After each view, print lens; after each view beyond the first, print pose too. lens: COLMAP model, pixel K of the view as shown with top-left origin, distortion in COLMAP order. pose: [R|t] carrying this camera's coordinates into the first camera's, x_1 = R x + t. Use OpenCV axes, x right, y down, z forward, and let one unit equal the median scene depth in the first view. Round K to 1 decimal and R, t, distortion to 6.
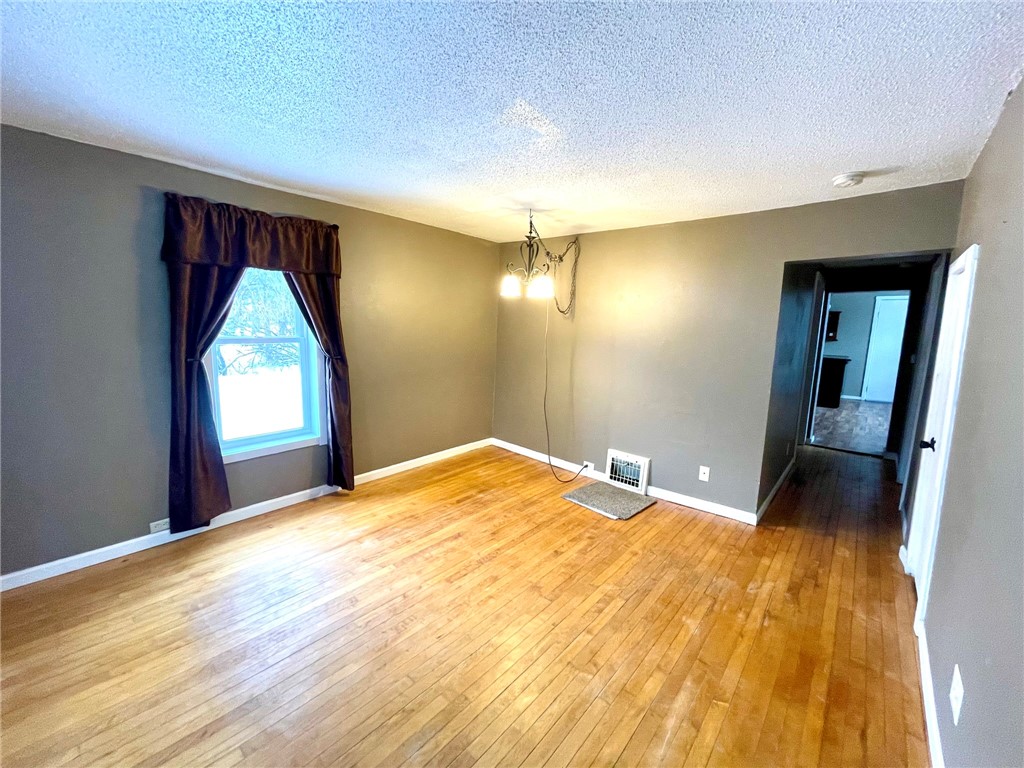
lens RADIAL K [[415.1, 0, 512.0], [0, 415.1, 384.0], [0, 0, 1]] dist [-0.001653, -0.000212]
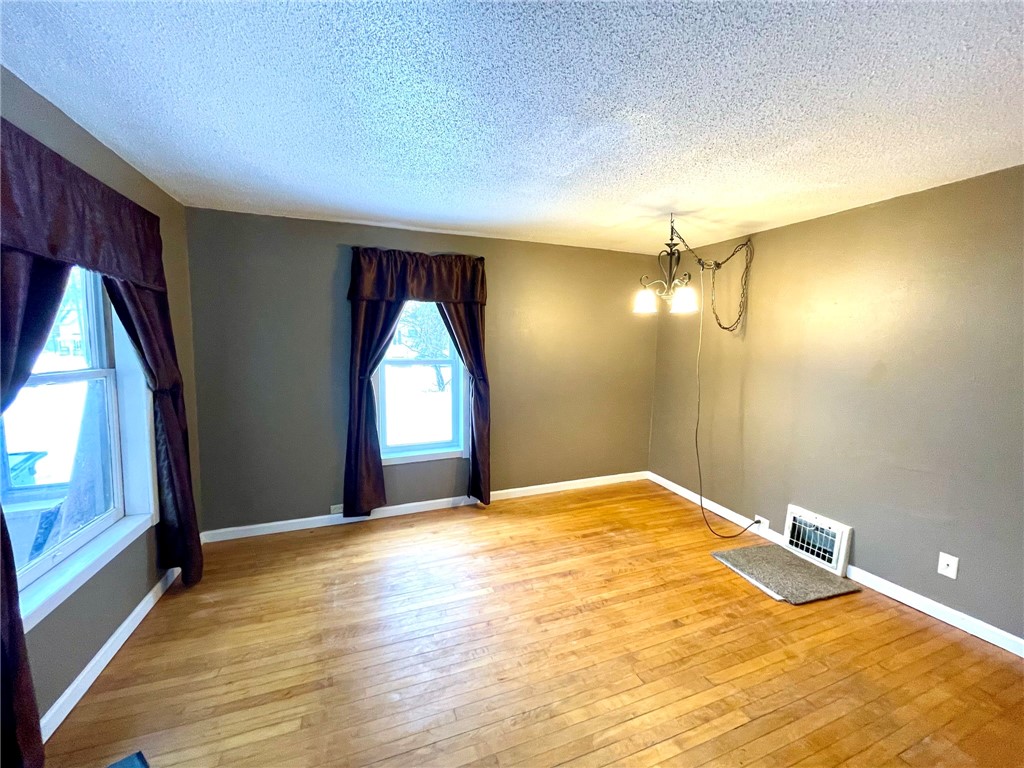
lens RADIAL K [[415.1, 0, 512.0], [0, 415.1, 384.0], [0, 0, 1]] dist [-0.001653, -0.000212]
pose [[0.885914, 0.025485, -0.463149, 0.167483], [-0.050825, 0.997811, -0.042315, -0.008112], [0.461057, 0.061027, 0.885270, 0.095987]]
